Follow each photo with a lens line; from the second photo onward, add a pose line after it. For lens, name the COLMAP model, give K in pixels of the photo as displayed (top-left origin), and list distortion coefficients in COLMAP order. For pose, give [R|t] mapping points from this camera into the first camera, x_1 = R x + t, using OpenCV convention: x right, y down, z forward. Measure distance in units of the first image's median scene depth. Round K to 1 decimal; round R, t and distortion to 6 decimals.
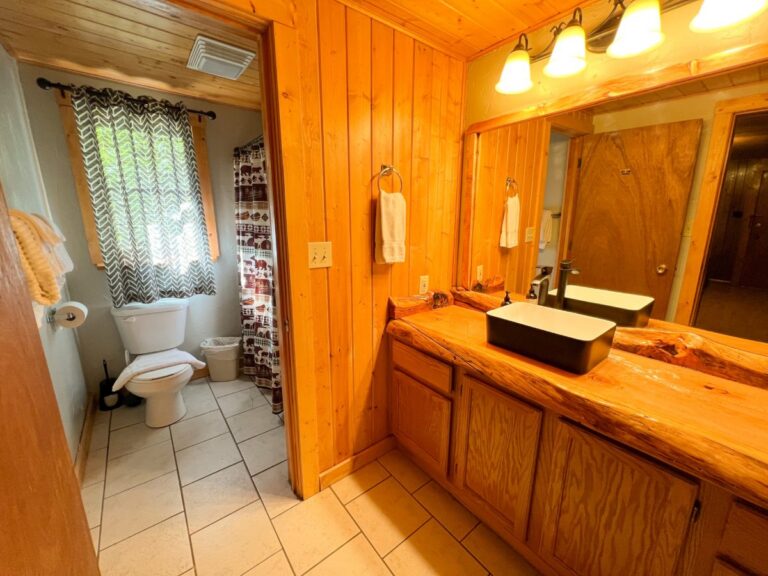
lens RADIAL K [[309.8, 0, 385.6], [0, 309.8, 285.5], [0, 0, 1]] dist [-0.009676, 0.000009]
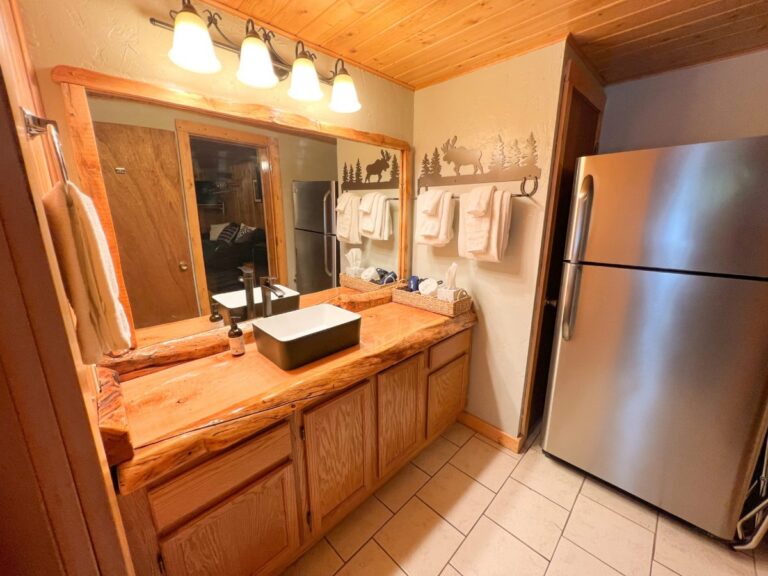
lens RADIAL K [[309.8, 0, 383.8], [0, 309.8, 285.1], [0, 0, 1]] dist [-0.009676, 0.000009]
pose [[-0.115569, -0.236022, 0.964851, -0.510143], [0.216871, 0.941929, 0.256391, -0.221195], [-0.969335, 0.238879, -0.057672, 0.736877]]
